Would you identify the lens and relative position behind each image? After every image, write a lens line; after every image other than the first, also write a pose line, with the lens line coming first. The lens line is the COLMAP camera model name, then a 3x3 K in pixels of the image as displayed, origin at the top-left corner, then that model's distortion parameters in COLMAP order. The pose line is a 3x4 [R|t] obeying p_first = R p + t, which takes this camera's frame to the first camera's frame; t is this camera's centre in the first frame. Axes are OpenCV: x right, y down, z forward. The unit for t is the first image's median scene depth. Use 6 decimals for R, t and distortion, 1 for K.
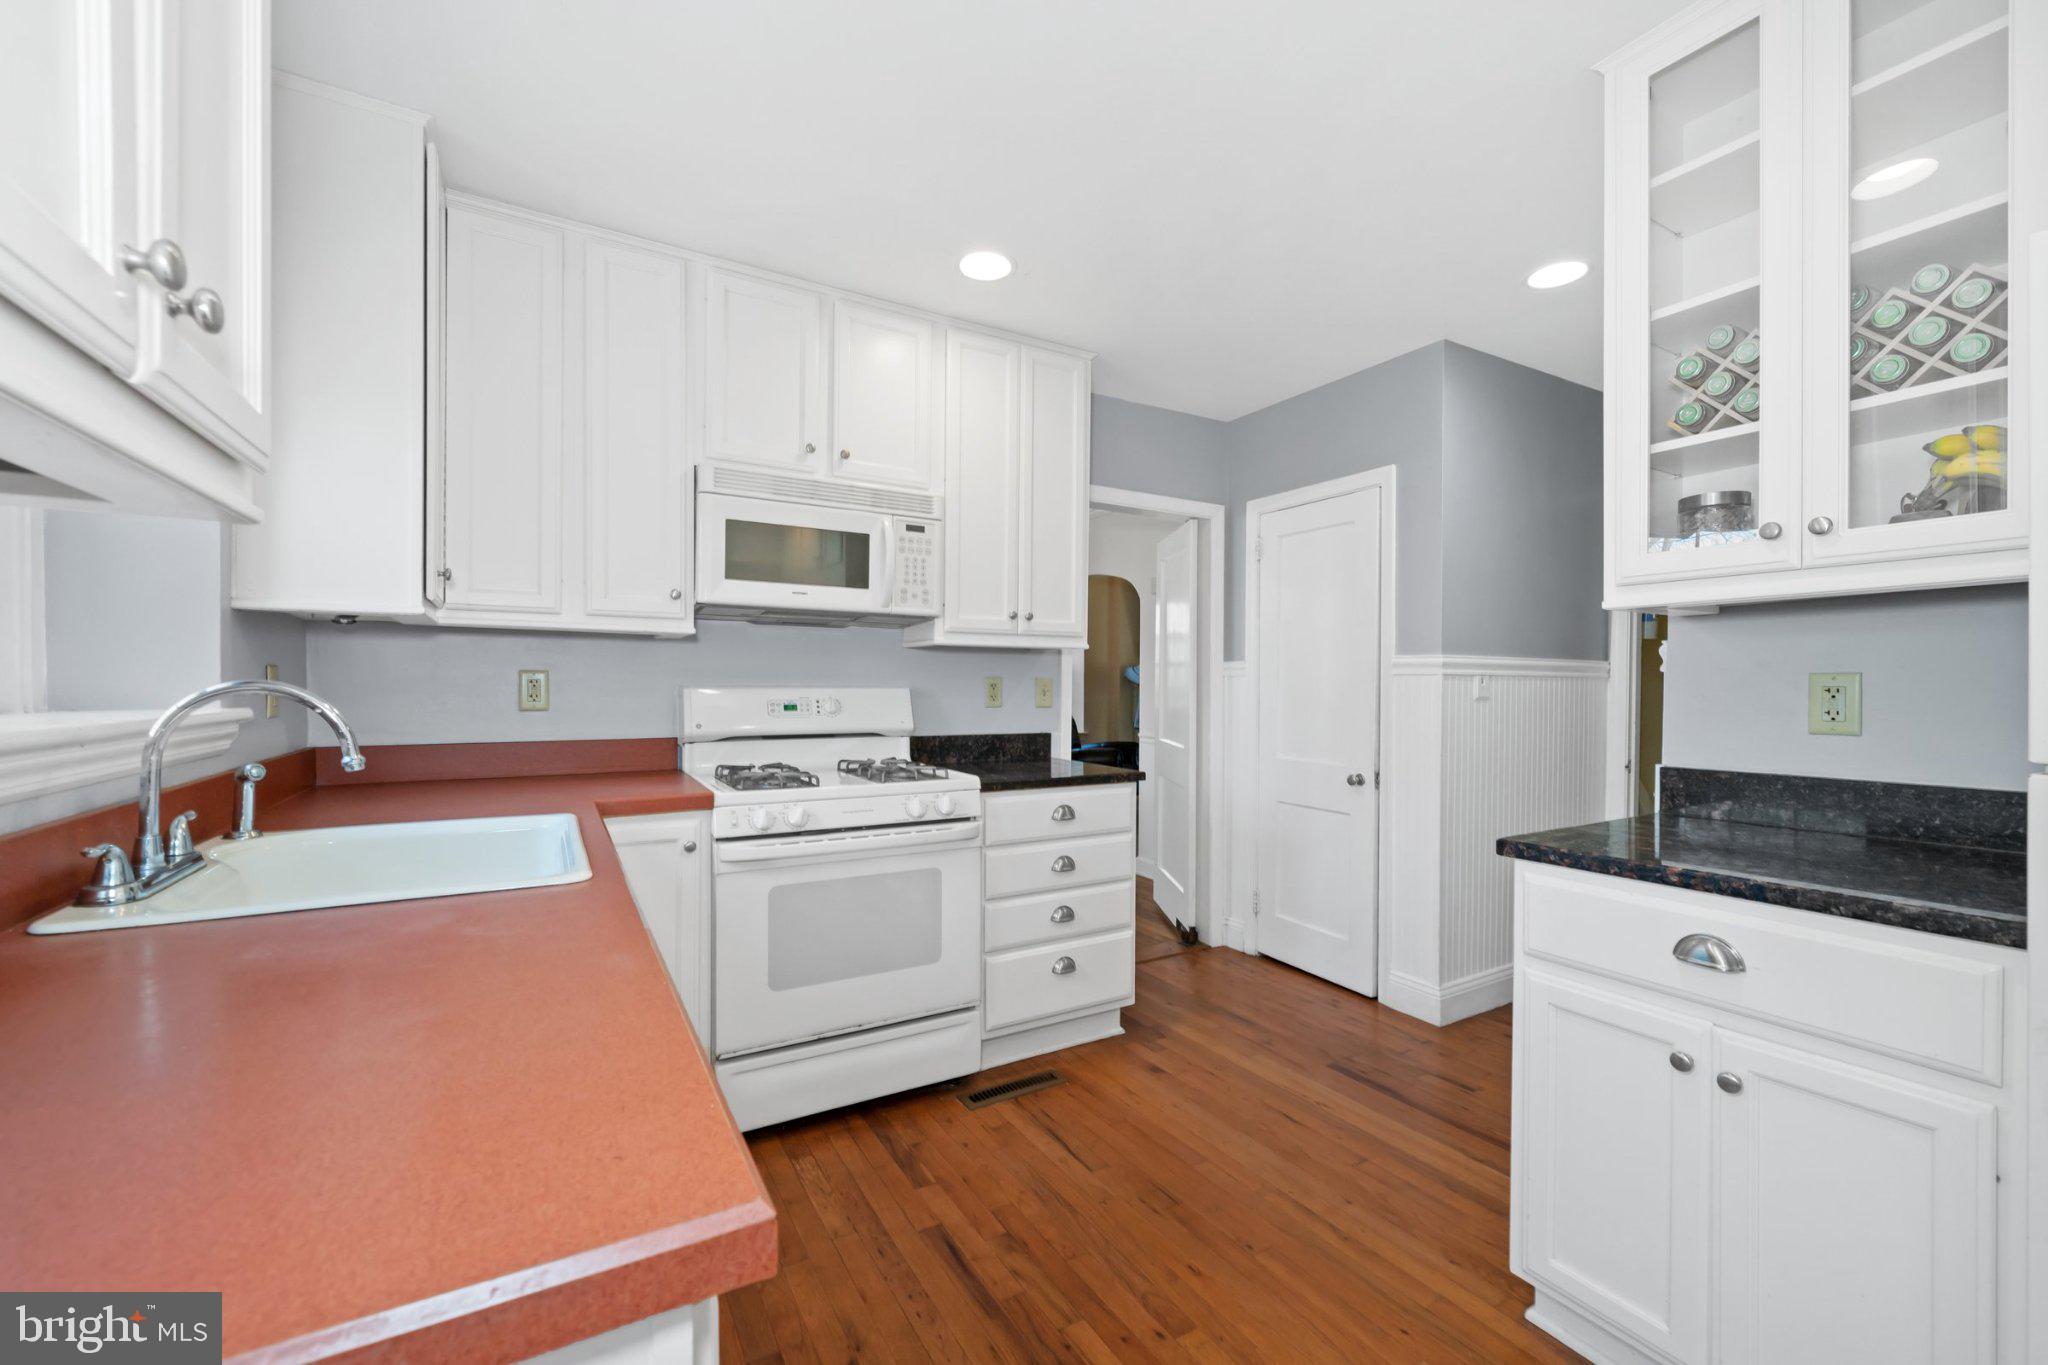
lens RADIAL K [[814.0, 0, 1017.5], [0, 814.0, 693.1], [0, 0, 1]] dist [-0.003355, 0.000240]
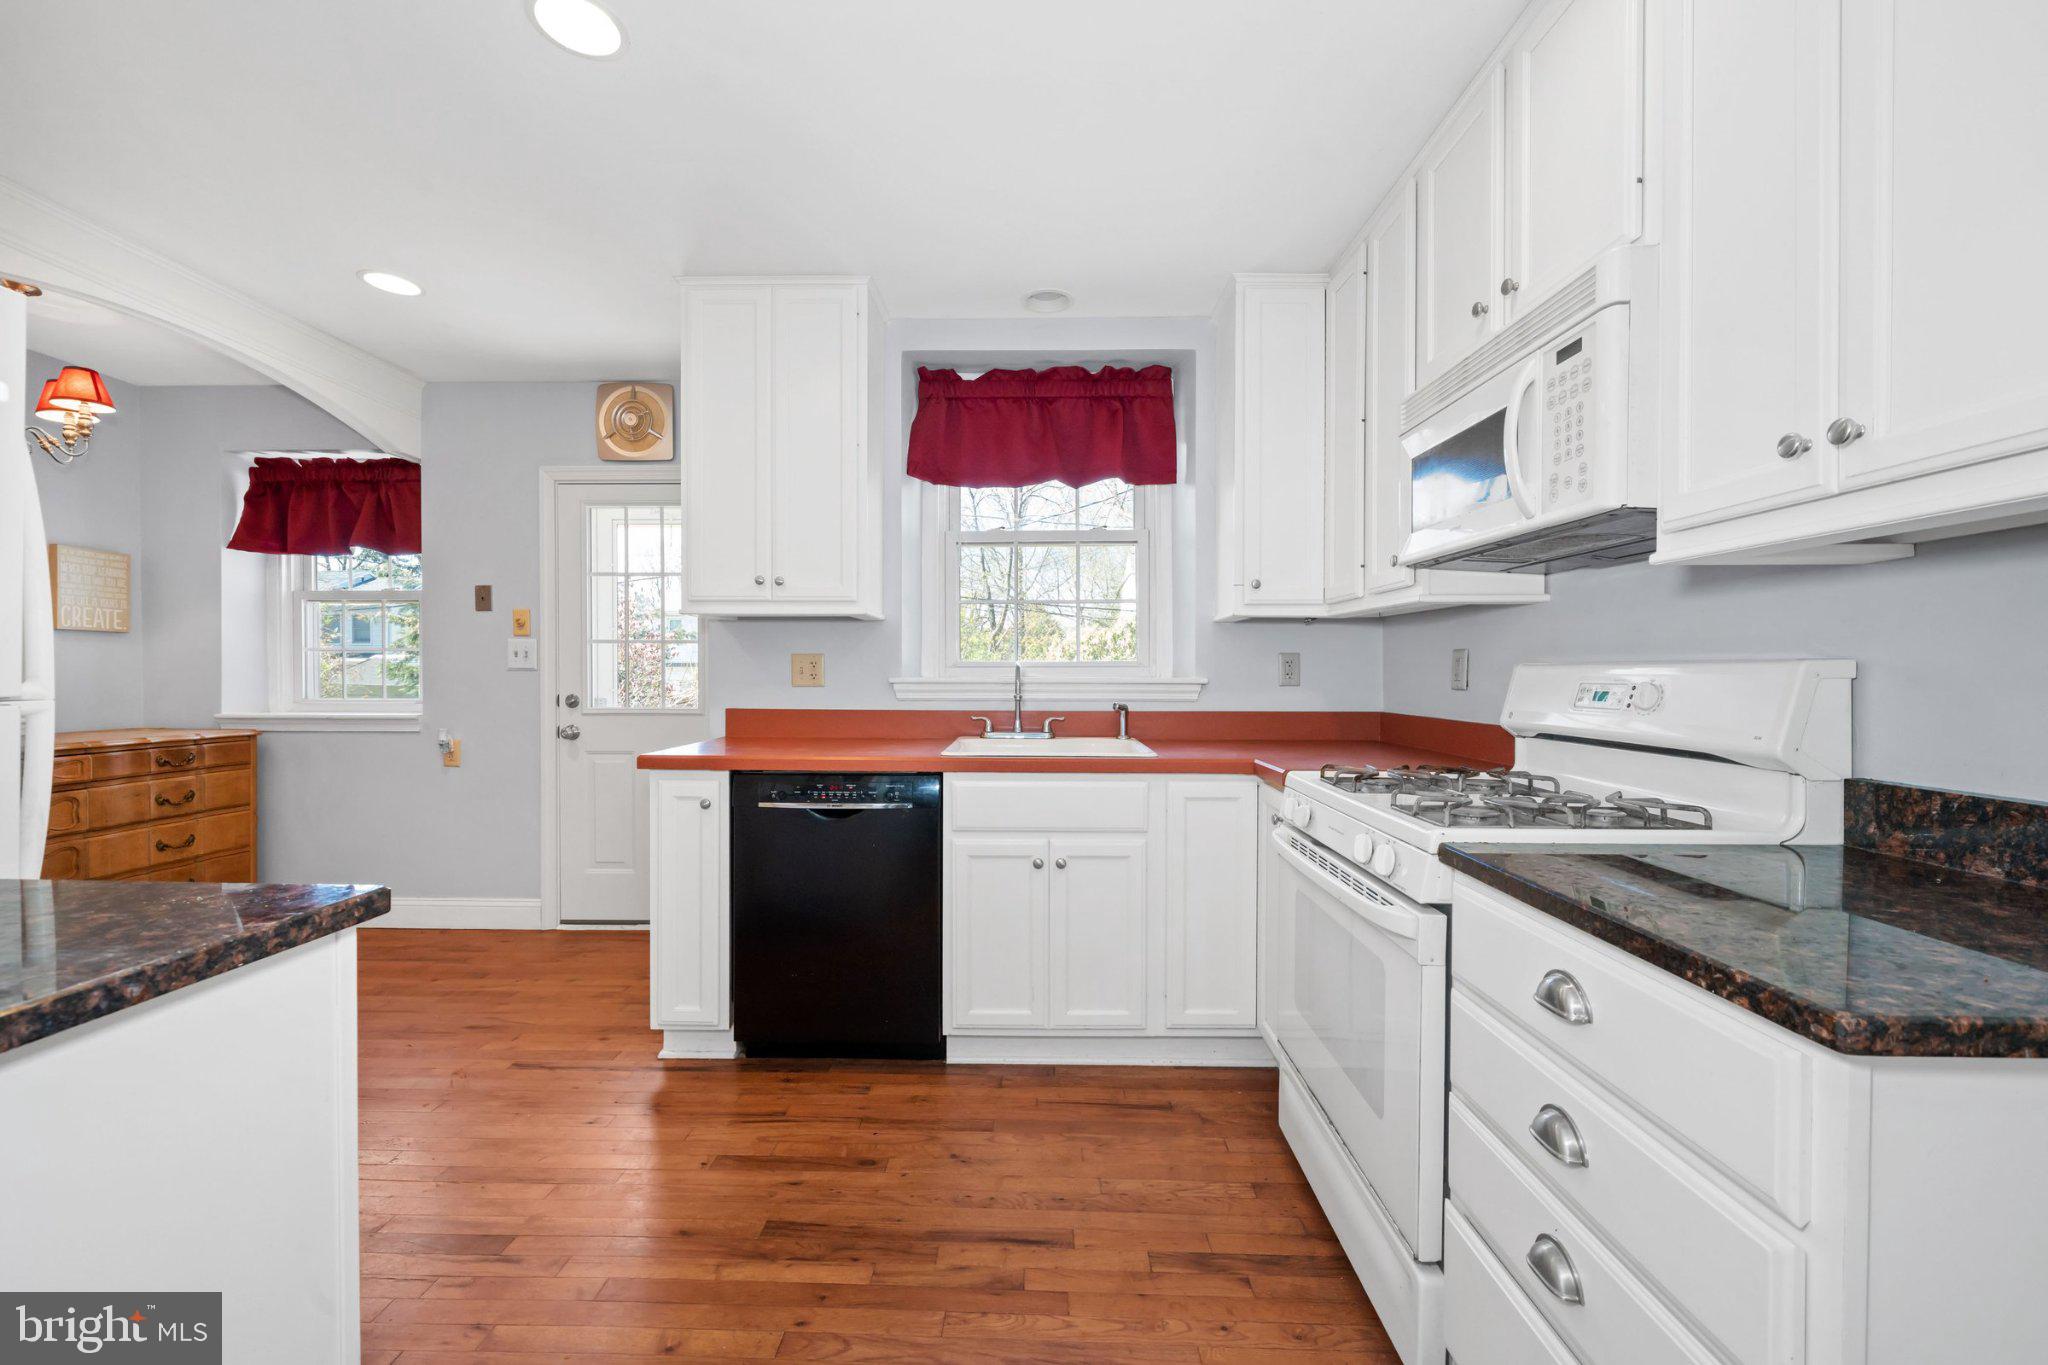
lens RADIAL K [[814.0, 0, 1027.3], [0, 814.0, 679.0], [0, 0, 1]] dist [-0.003355, 0.000240]
pose [[-0.509768, 0.002858, -0.860307, 0.515683], [-0.014137, 0.999832, 0.011698, 0.004229], [0.860196, 0.018125, -0.509642, 1.017232]]
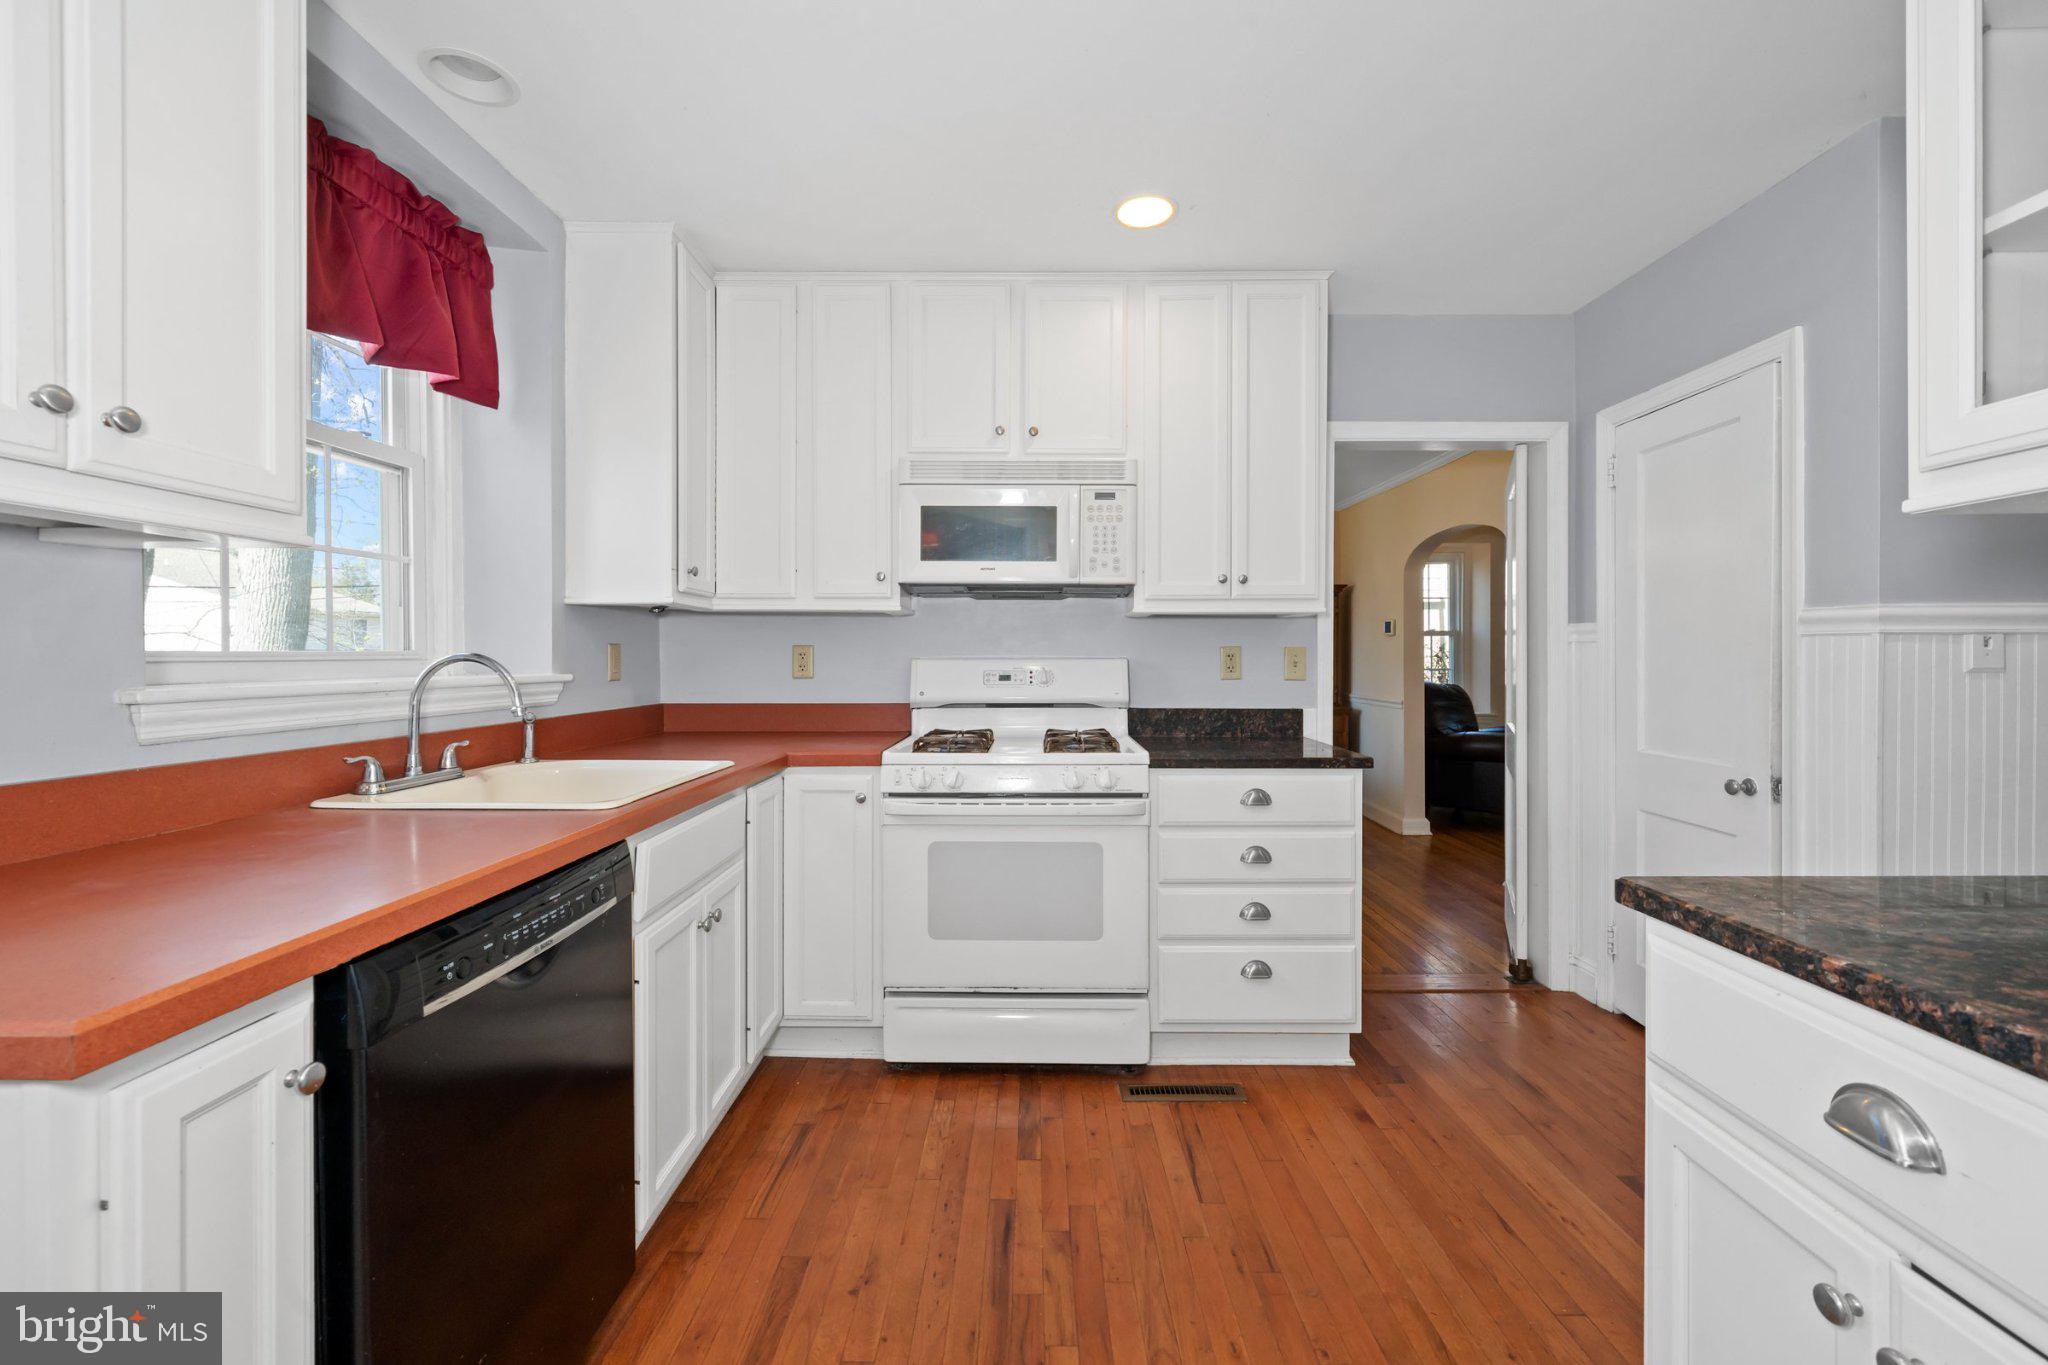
lens RADIAL K [[814.0, 0, 1024.6], [0, 814.0, 661.9], [0, 0, 1]] dist [-0.003355, 0.000240]
pose [[0.862452, -0.003235, -0.506128, 0.301320], [-0.000441, 0.999974, -0.007143, 0.005375], [0.506138, 0.006384, 0.862429, 0.109587]]
